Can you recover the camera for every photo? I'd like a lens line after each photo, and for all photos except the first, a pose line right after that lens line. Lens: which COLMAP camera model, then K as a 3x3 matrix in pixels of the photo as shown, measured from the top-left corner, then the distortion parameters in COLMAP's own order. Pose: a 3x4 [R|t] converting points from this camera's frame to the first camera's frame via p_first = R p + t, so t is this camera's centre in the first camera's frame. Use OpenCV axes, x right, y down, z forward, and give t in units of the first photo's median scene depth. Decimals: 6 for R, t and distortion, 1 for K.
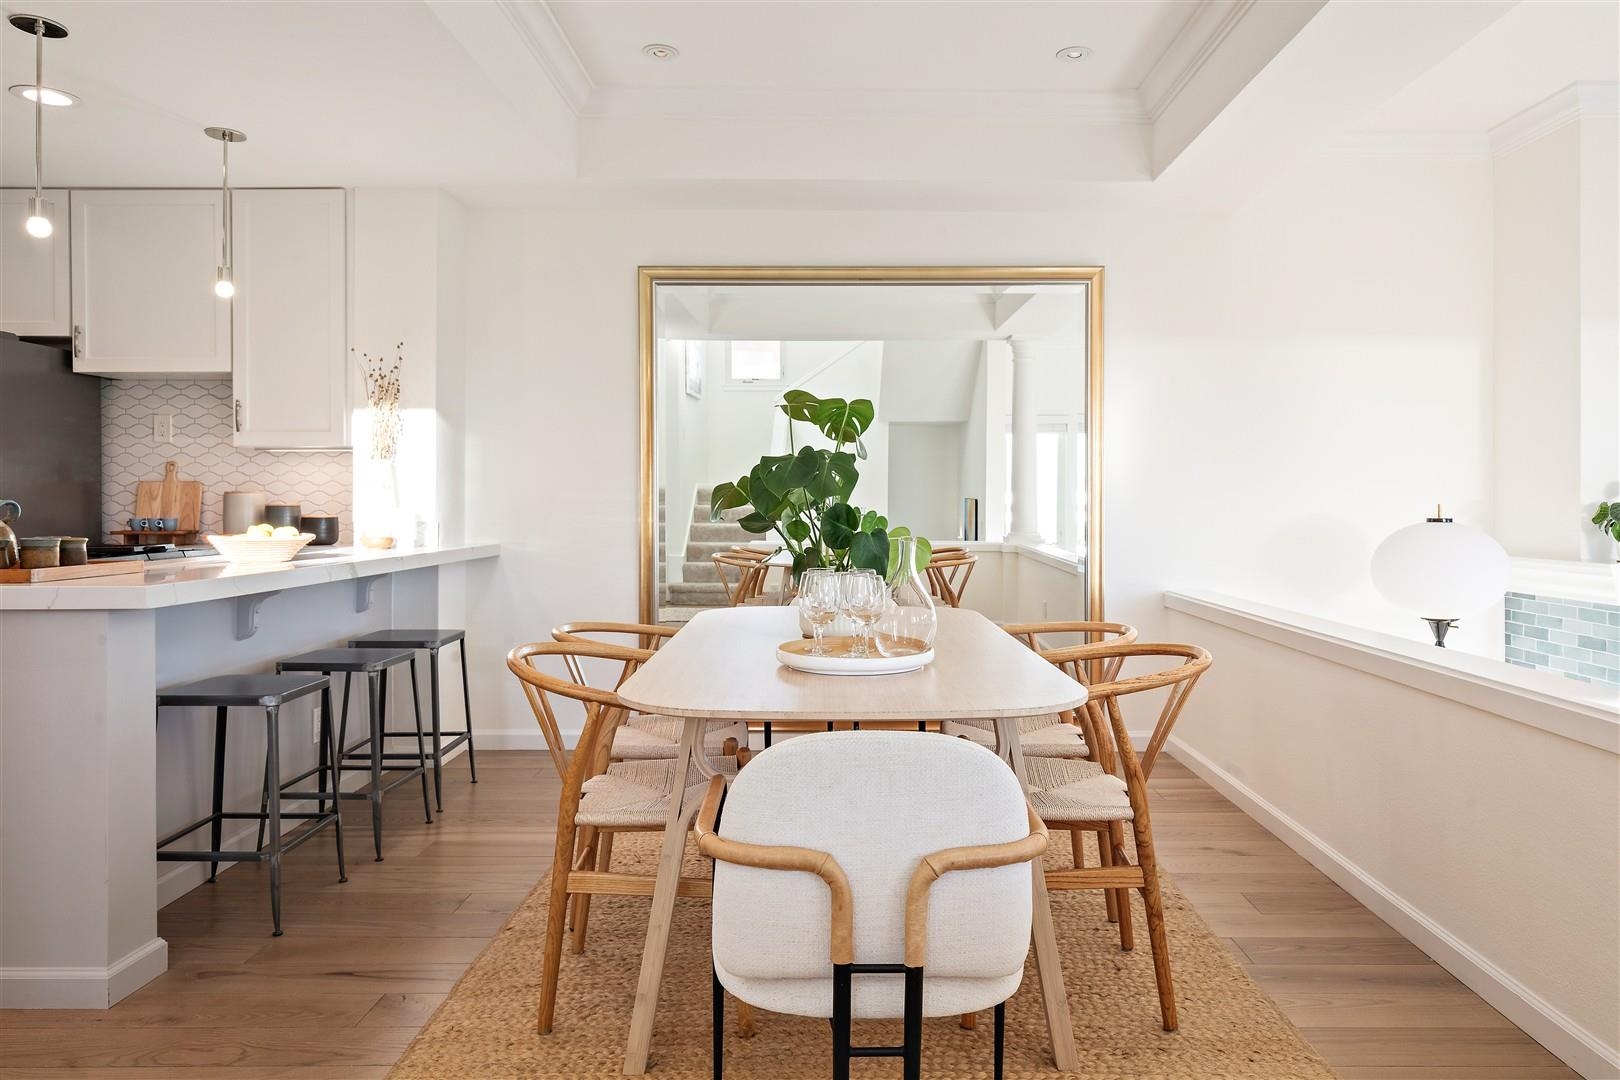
lens RADIAL K [[1067.7, 0, 813.7], [0, 1067.7, 503.3], [0, 0, 1]] dist [0.009074, 0.009582]
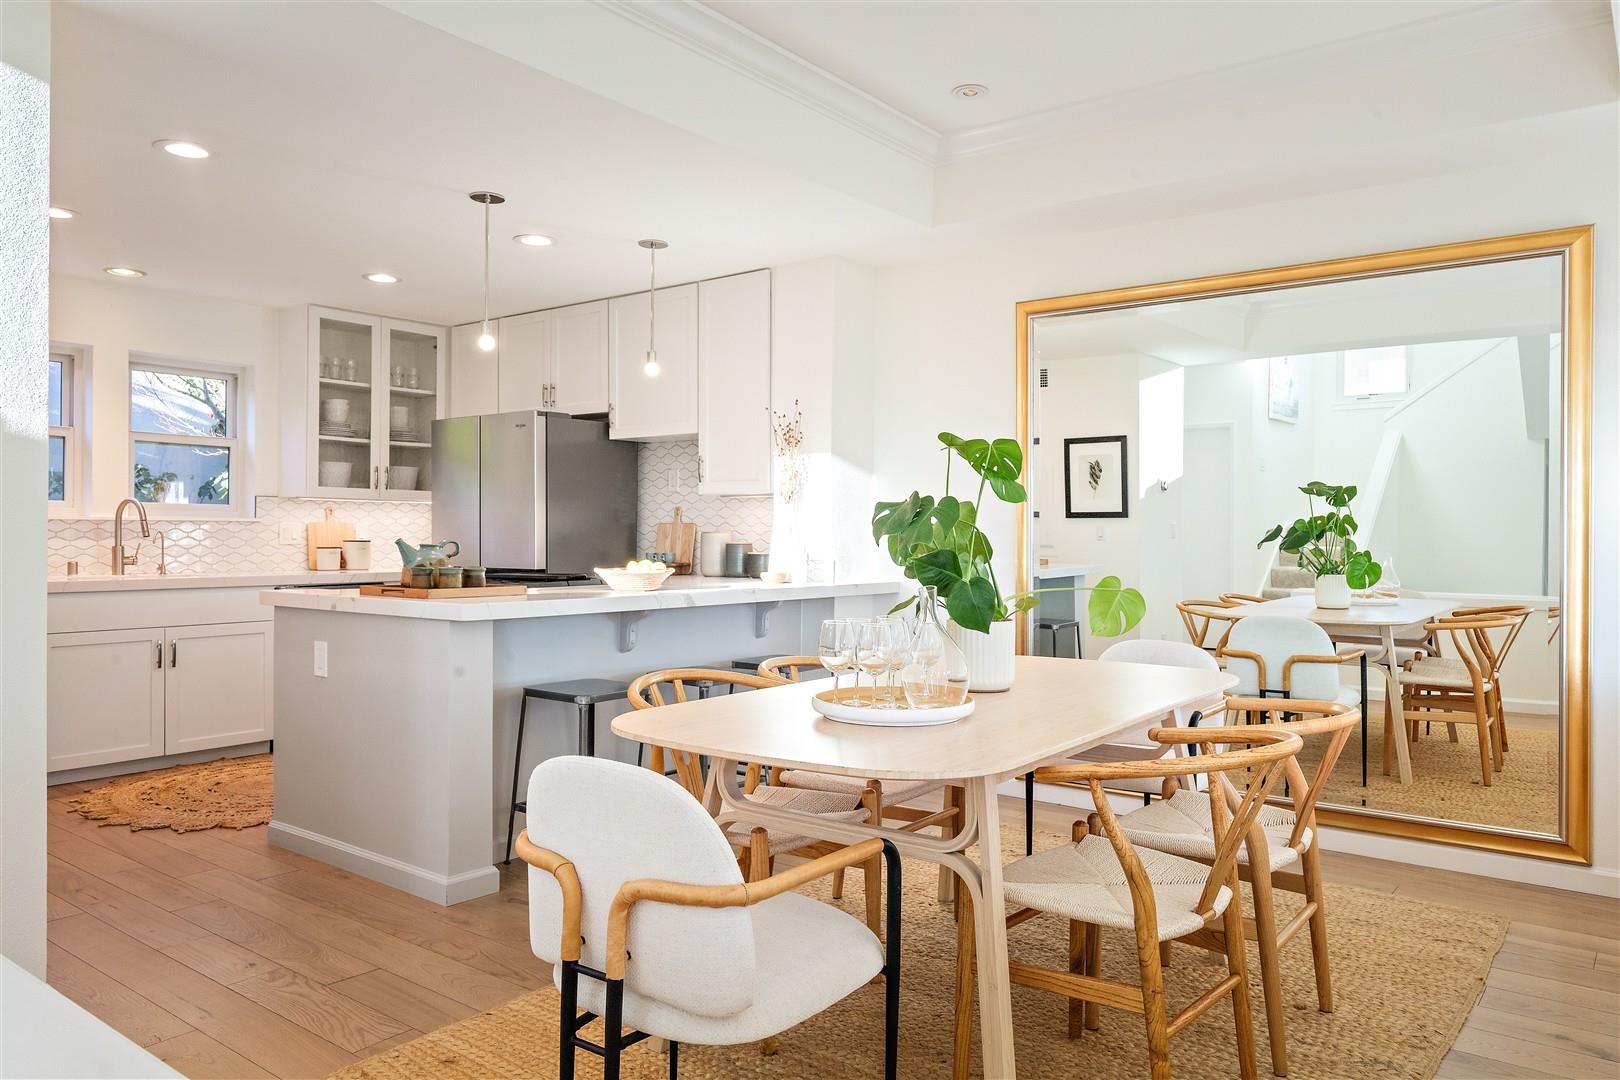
lens RADIAL K [[1121.7, 0, 812.8], [0, 1121.7, 537.0], [0, 0, 1]] dist [0.019140, 0.000238]
pose [[0.793344, 0.005396, -0.608750, 0.334408], [-0.006076, 0.999981, 0.000946, -0.007022], [0.608744, 0.002948, 0.793361, 0.073917]]
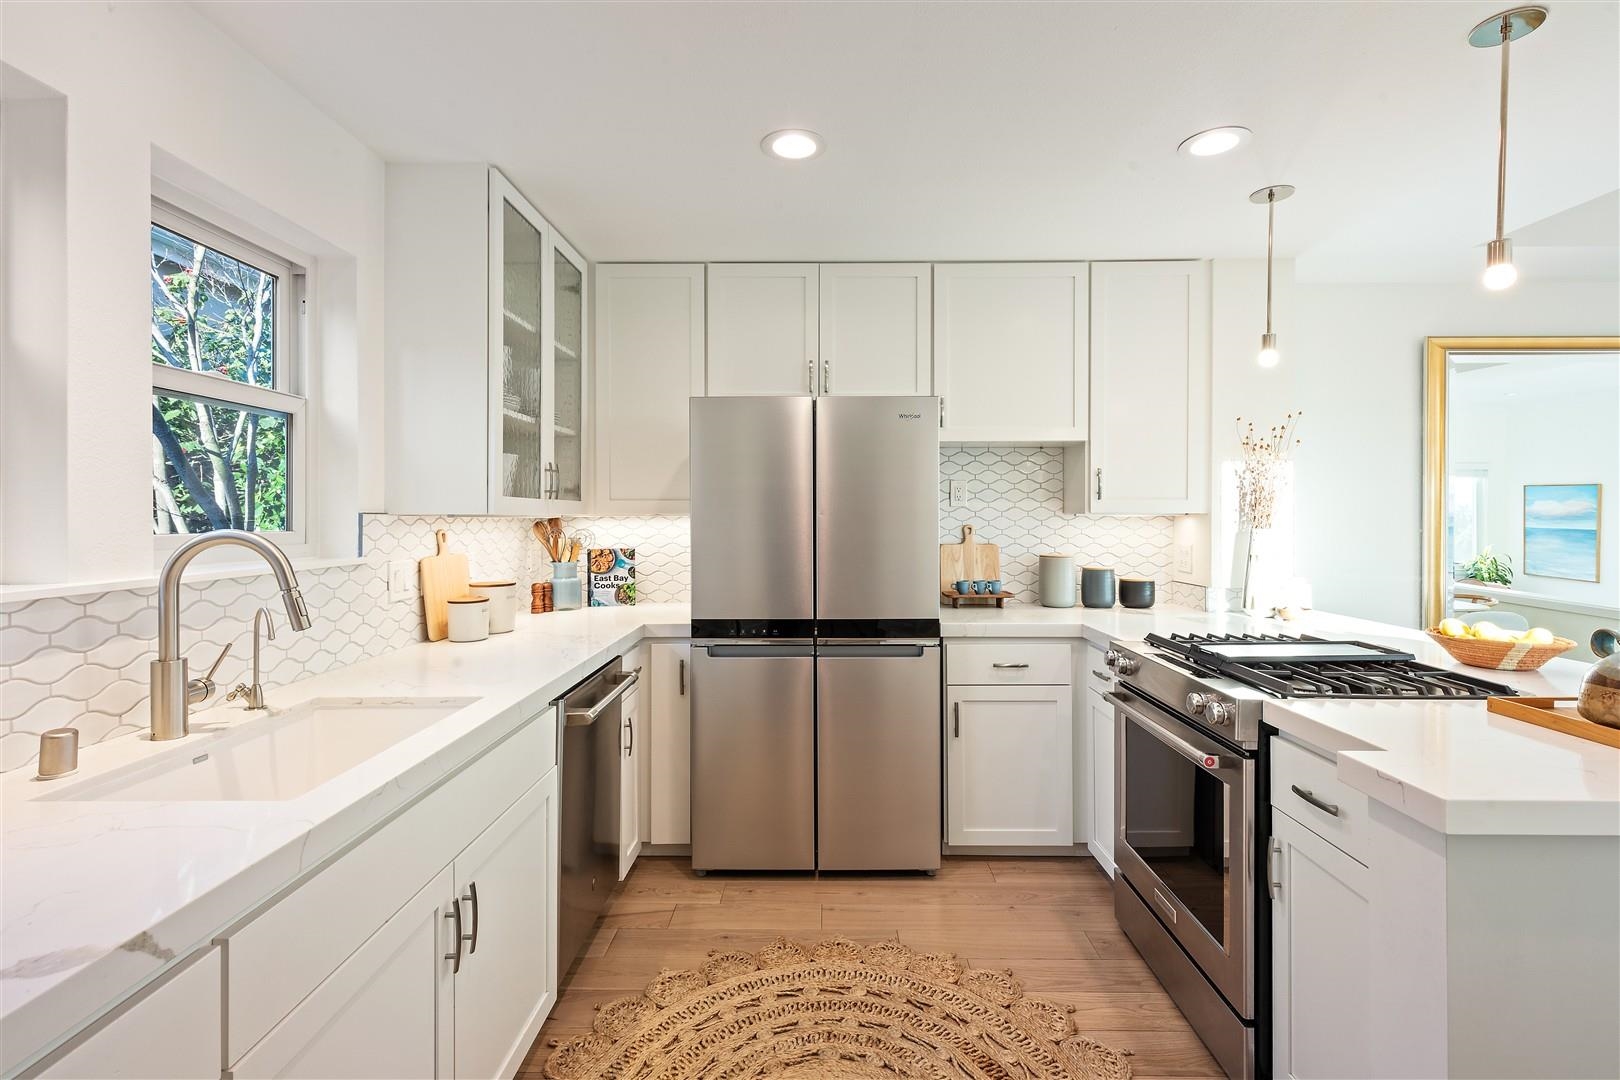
lens RADIAL K [[733.1, 0, 810.2], [0, 733.1, 510.7], [0, 0, 1]] dist [0.001228, 0.001260]
pose [[0.999997, -0.001807, -0.001519, -0.807193], [0.001791, 0.999943, -0.010569, -0.049051], [0.001538, 0.010566, 0.999943, 0.305196]]
